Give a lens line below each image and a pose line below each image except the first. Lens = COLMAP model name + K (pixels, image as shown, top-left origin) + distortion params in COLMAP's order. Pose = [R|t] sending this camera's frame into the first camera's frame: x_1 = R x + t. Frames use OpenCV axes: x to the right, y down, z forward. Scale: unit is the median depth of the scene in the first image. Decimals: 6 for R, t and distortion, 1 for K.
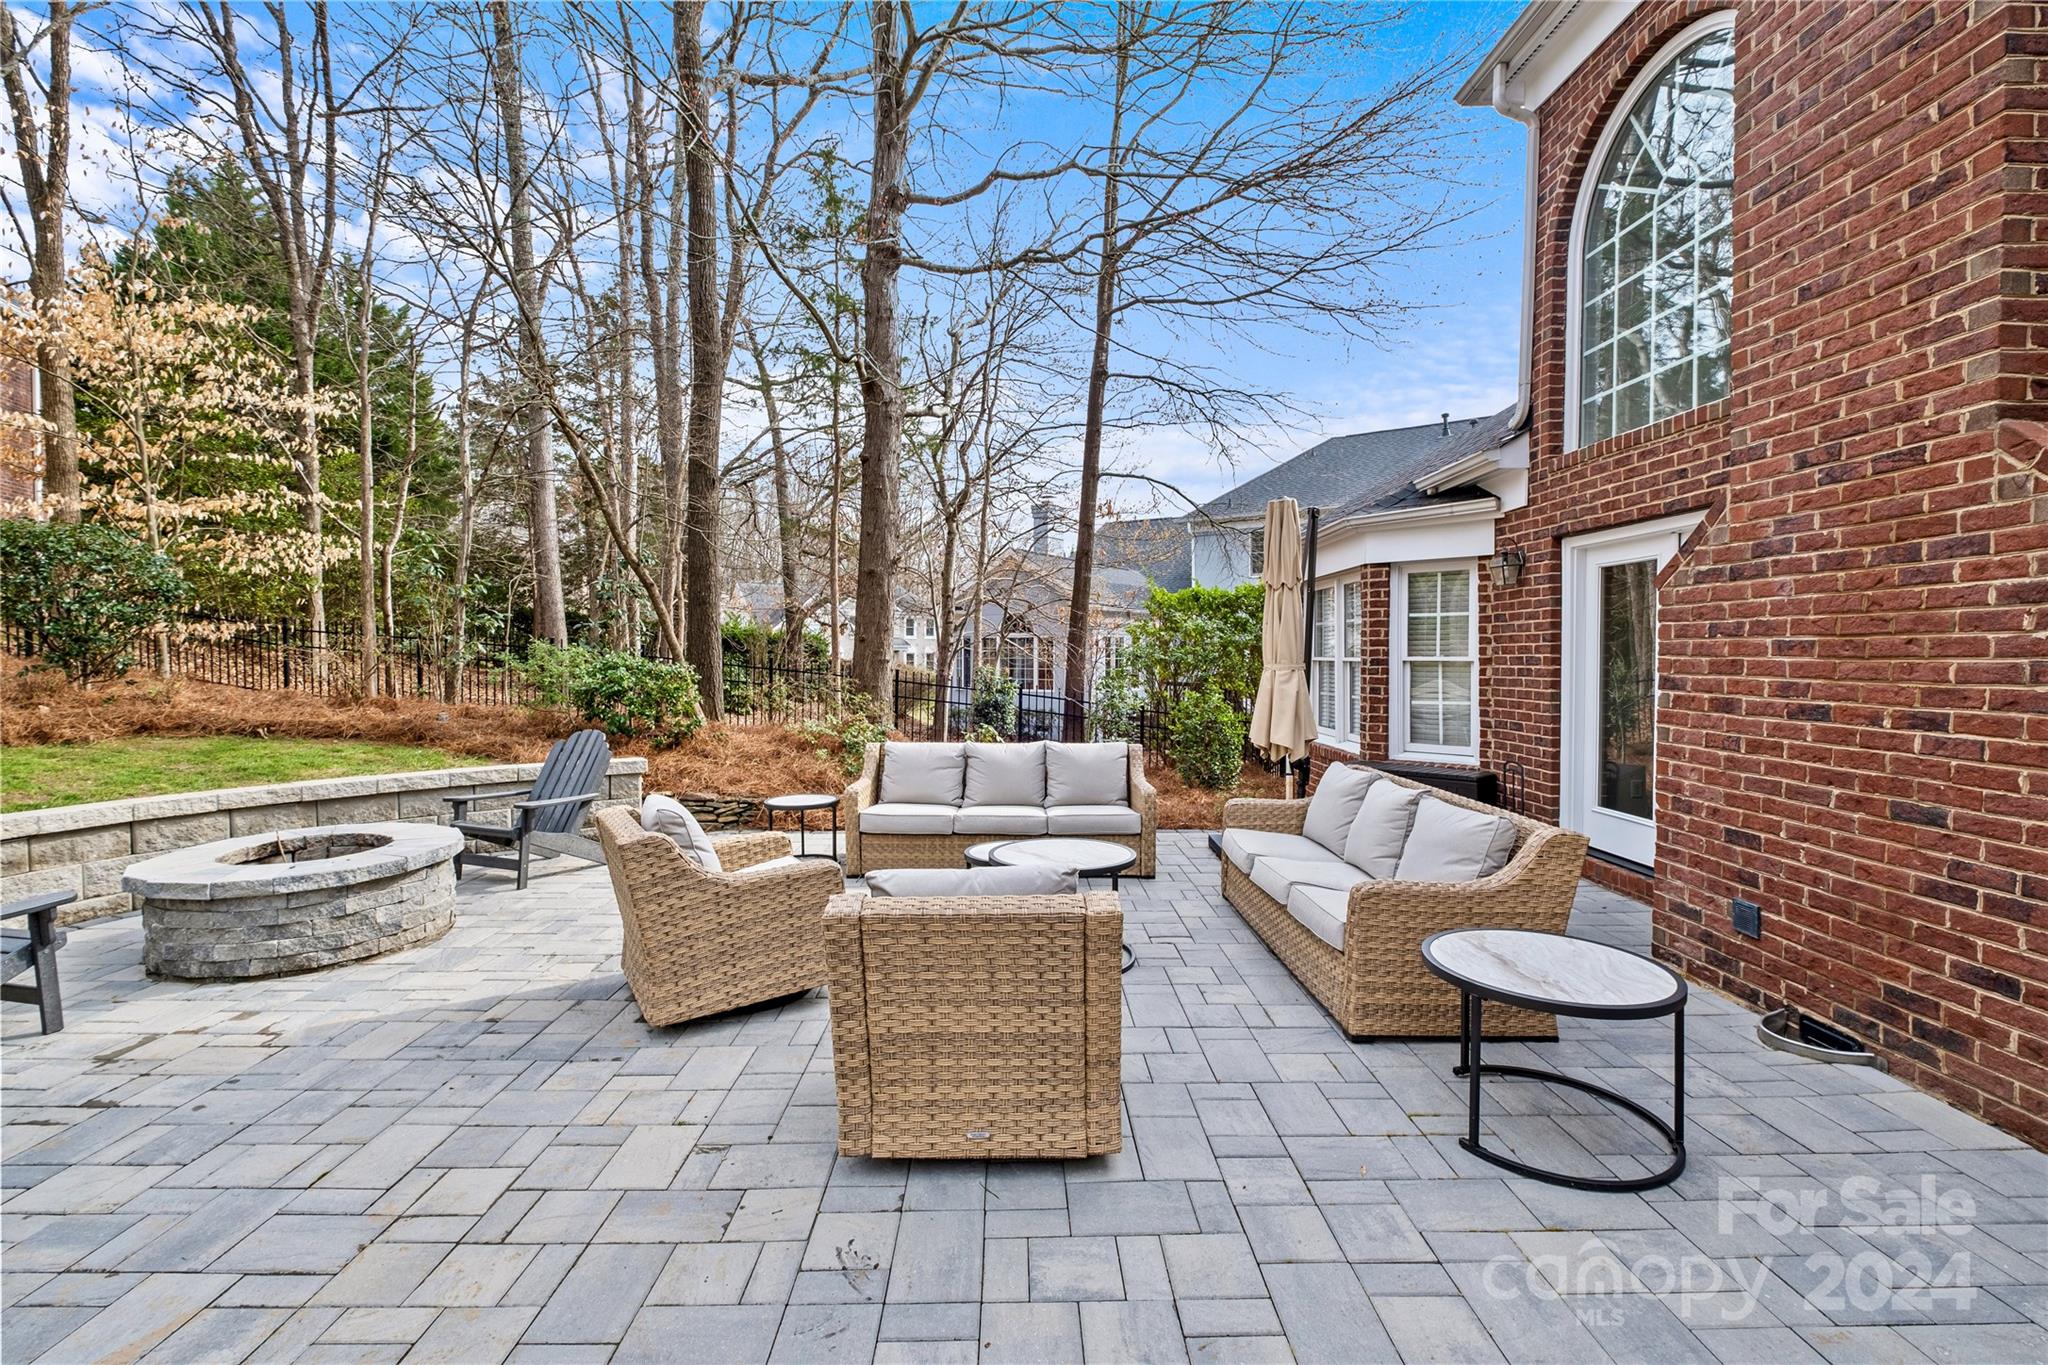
lens RADIAL K [[877.4, 0, 1024.0], [0, 877.4, 682.5], [0, 0, 1]] dist [-0.012273, -0.000603]
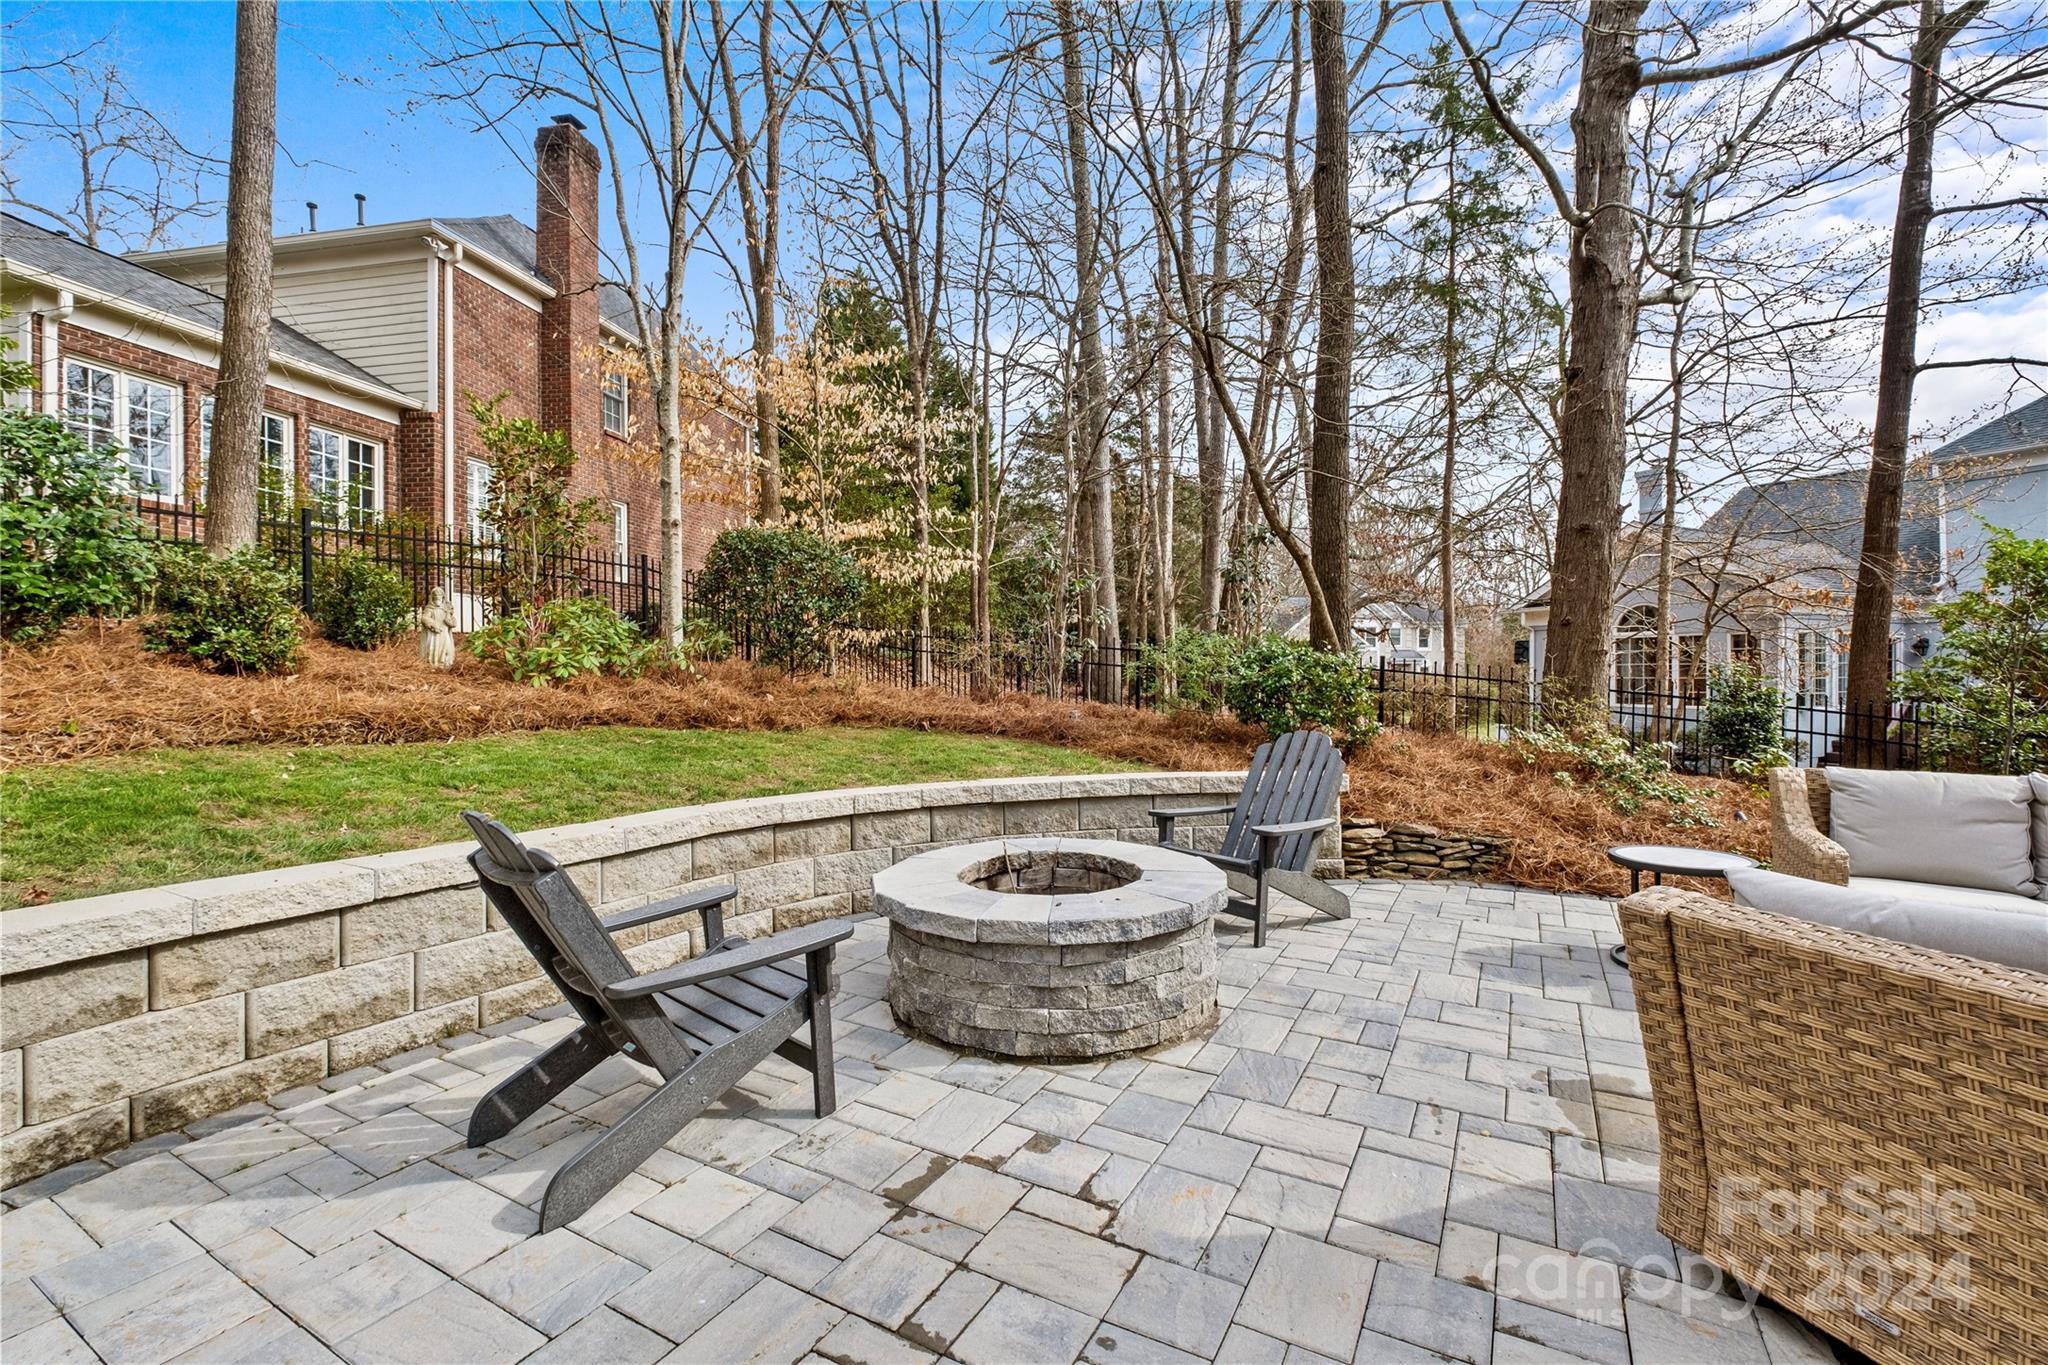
lens RADIAL K [[906.9, 0, 1035.7], [0, 906.9, 674.7], [0, 0, 1]] dist [0.010905, -0.010931]
pose [[0.859044, -0.001996, -0.511897, -0.372787], [-0.010902, 0.999694, -0.022192, 0.032155], [0.511785, 0.024645, 0.858760, 0.270893]]
